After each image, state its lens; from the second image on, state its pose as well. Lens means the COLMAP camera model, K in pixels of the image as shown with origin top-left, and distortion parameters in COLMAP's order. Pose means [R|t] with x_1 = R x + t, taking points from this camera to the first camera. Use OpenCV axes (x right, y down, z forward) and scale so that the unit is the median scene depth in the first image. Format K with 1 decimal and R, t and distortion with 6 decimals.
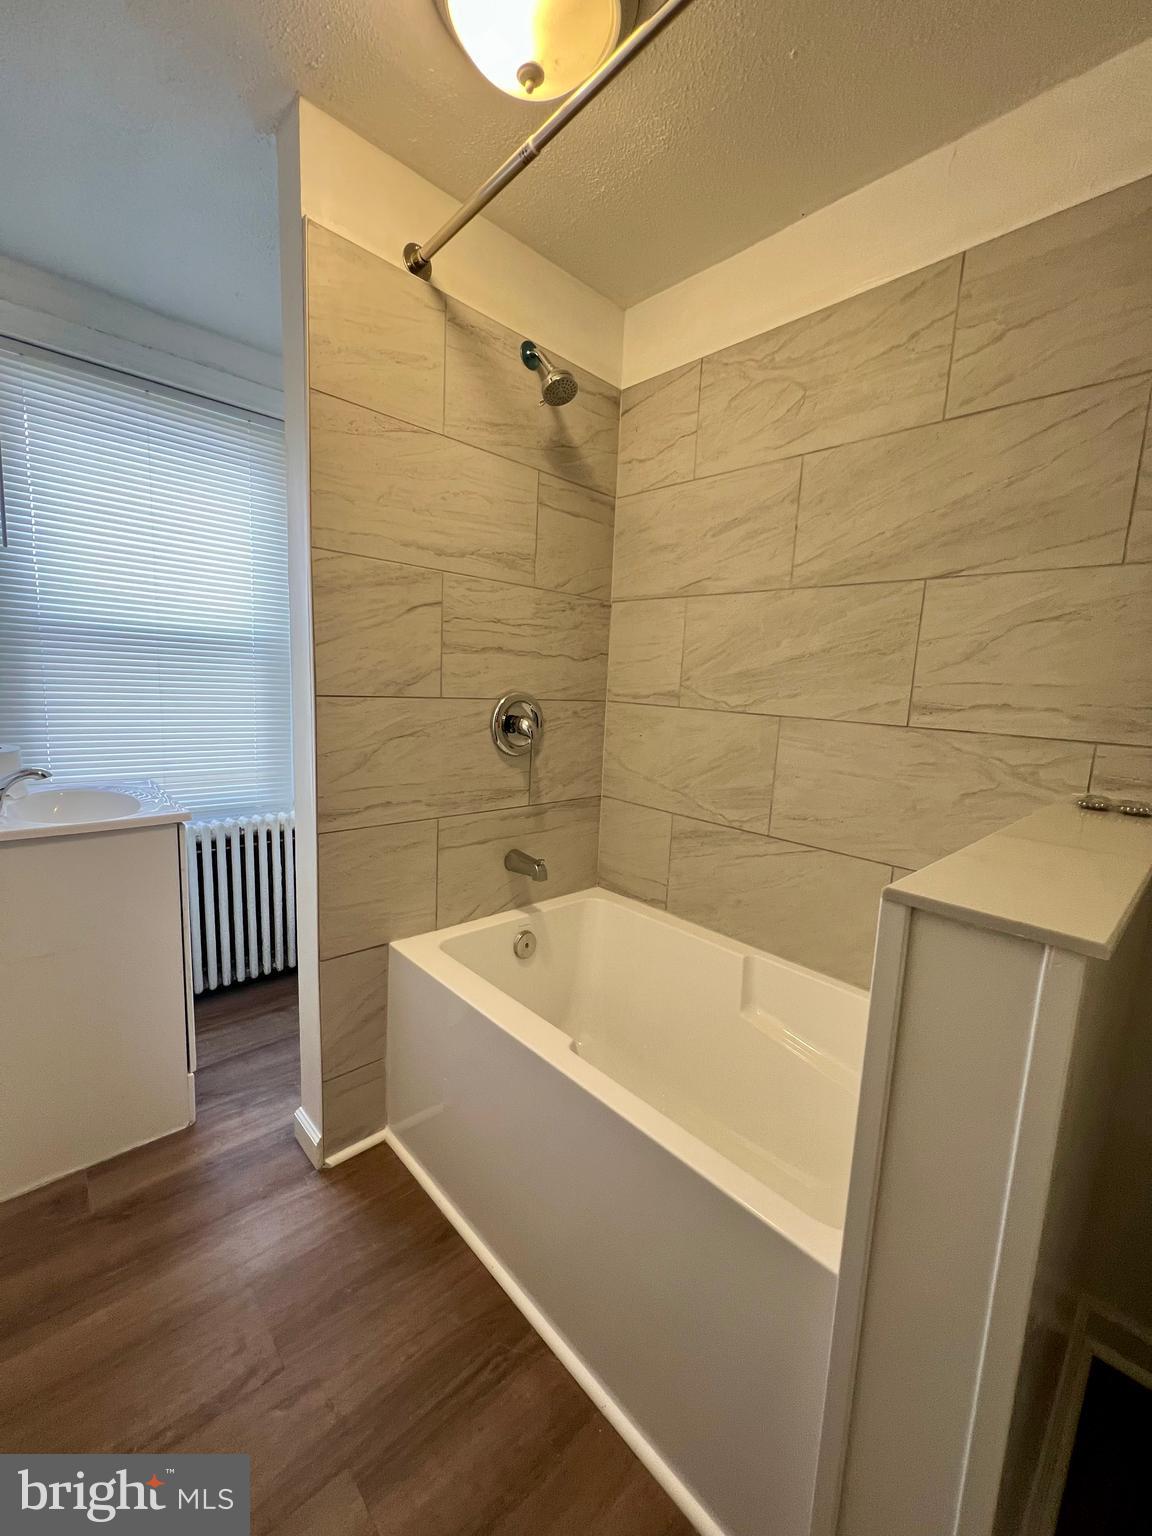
lens RADIAL K [[614.9, 0, 574.7], [0, 614.9, 769.5], [0, 0, 1]] dist [-0.003341, 0.000790]
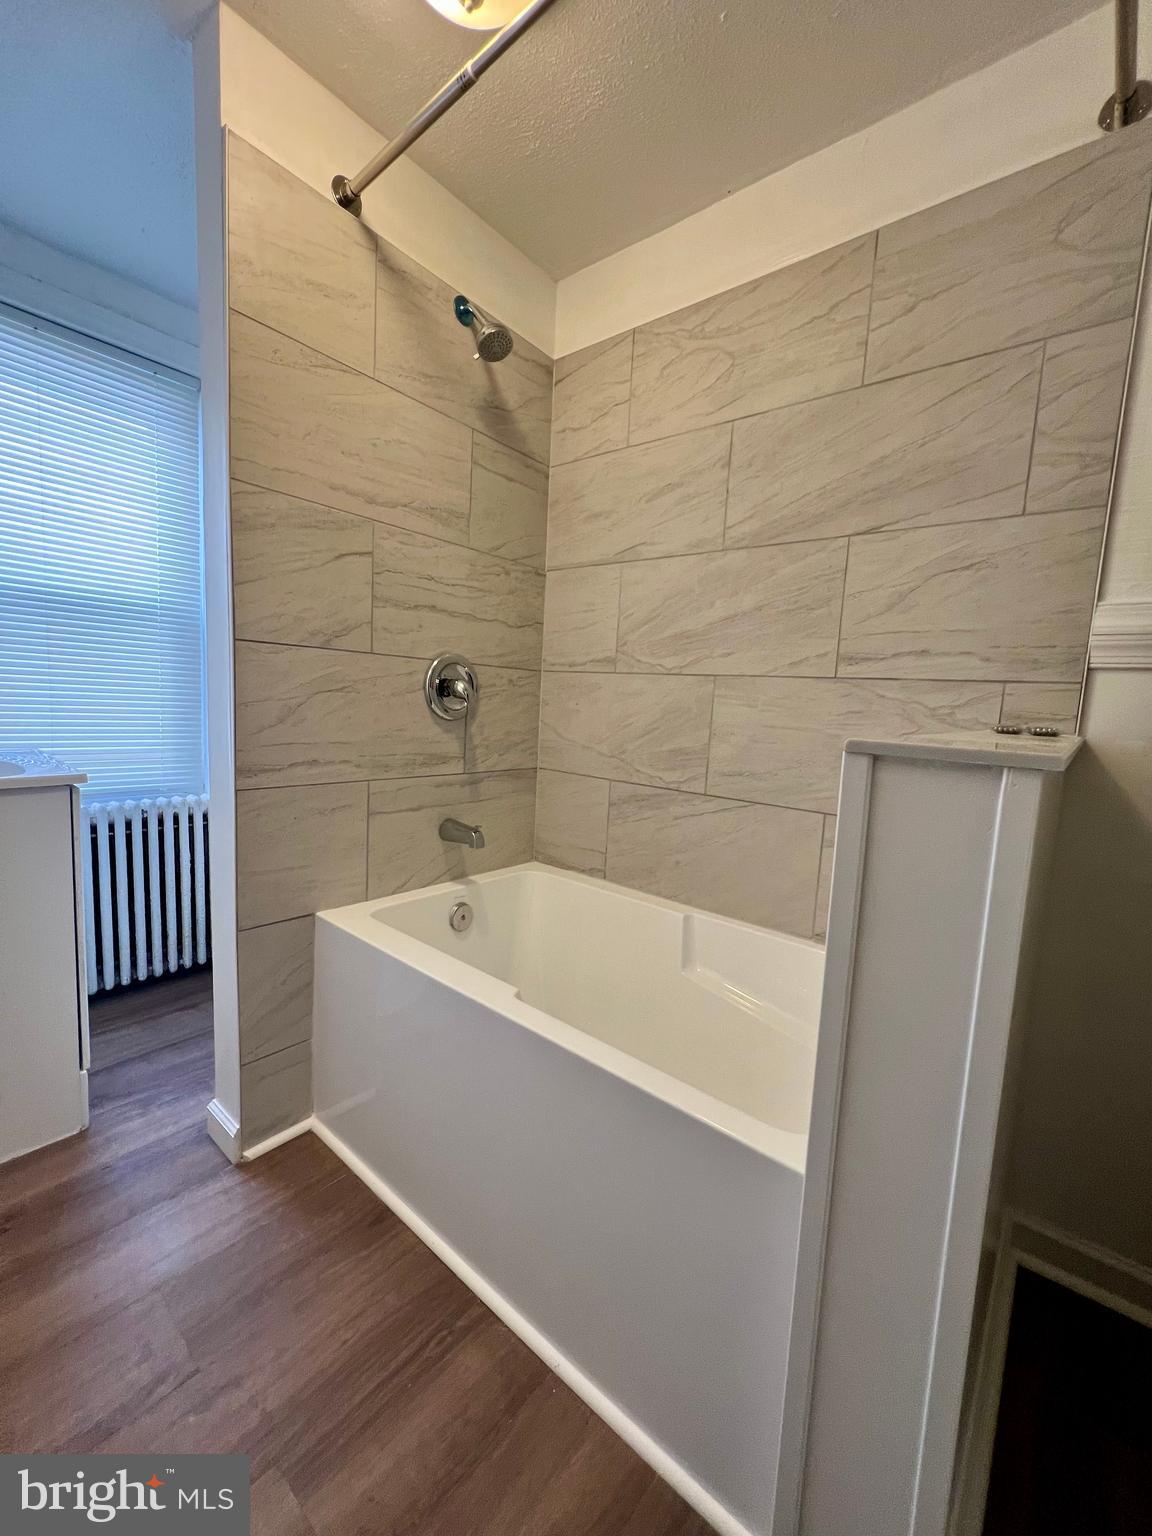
lens RADIAL K [[614.9, 0, 574.7], [0, 614.9, 768.1], [0, 0, 1]] dist [-0.003341, 0.000790]
pose [[0.992695, -0.008740, 0.120335, -0.022880], [0.011724, 0.999641, -0.024108, 0.096301], [-0.120081, 0.025343, 0.992441, 0.020261]]
